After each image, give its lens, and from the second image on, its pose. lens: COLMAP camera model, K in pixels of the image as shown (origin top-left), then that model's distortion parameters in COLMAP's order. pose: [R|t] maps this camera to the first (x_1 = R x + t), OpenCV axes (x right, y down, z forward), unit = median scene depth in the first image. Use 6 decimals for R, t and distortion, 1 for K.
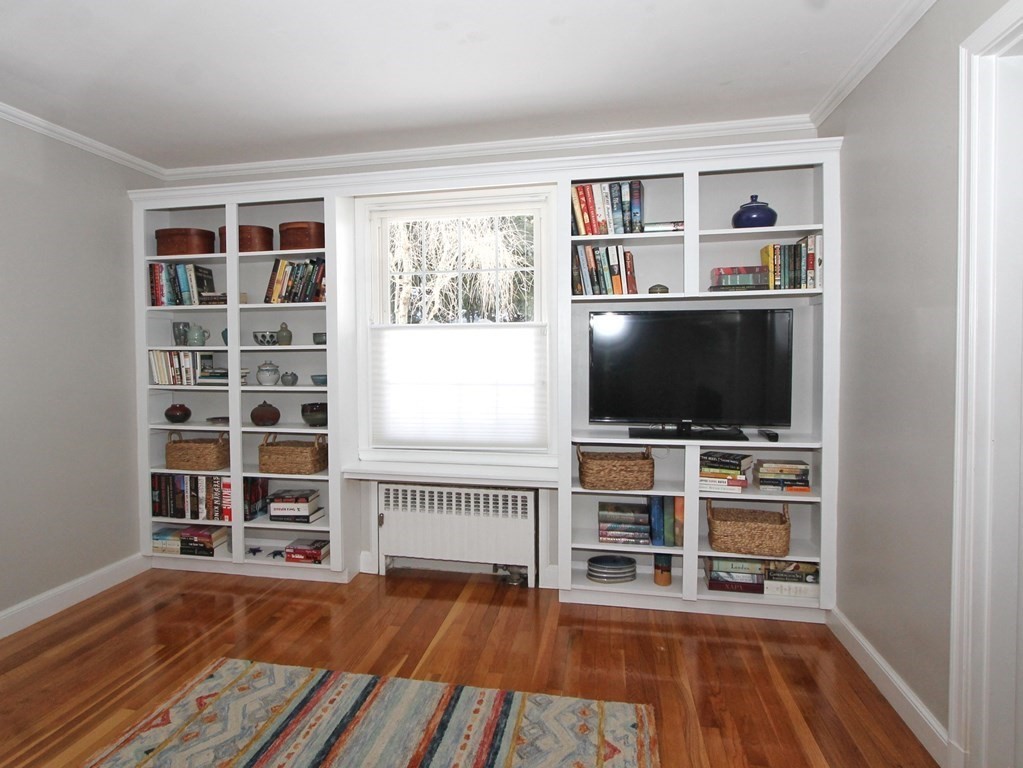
lens RADIAL K [[554.0, 0, 510.6], [0, 554.0, 377.8], [0, 0, 1]] dist [-0.002260, -0.001149]
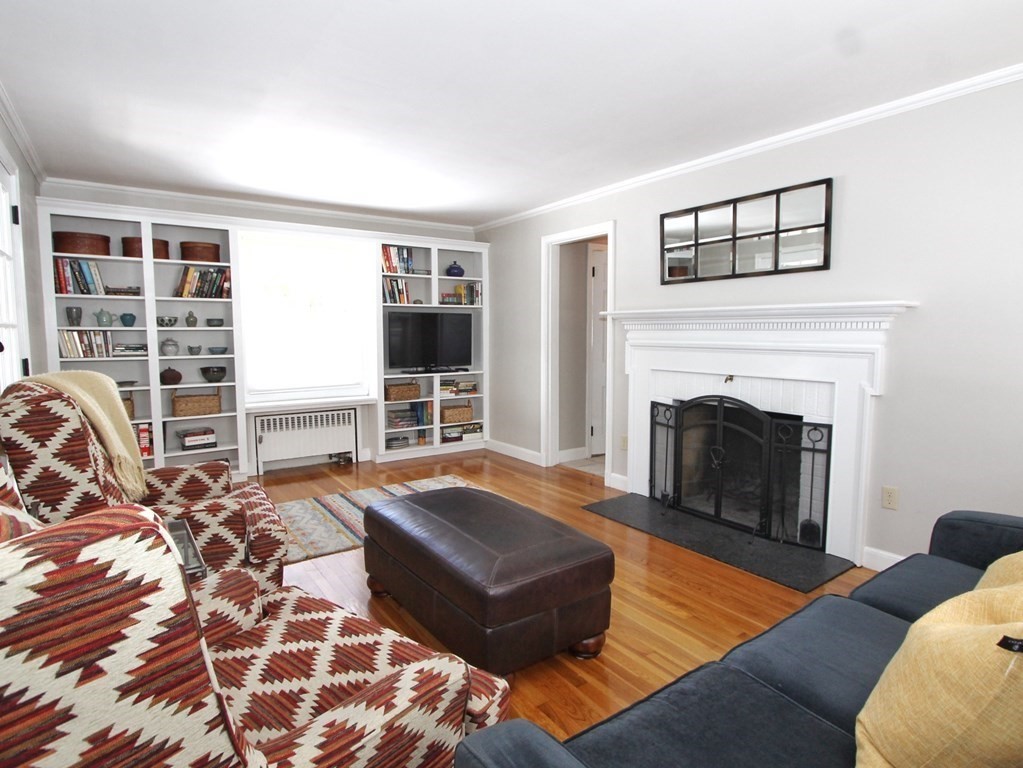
lens RADIAL K [[554.0, 0, 510.6], [0, 554.0, 377.8], [0, 0, 1]] dist [-0.002260, -0.001149]
pose [[0.688945, -0.057527, 0.722527, -0.982163], [0.024299, 0.998118, 0.056301, 0.013831], [-0.724406, -0.021232, 0.689046, -0.660584]]
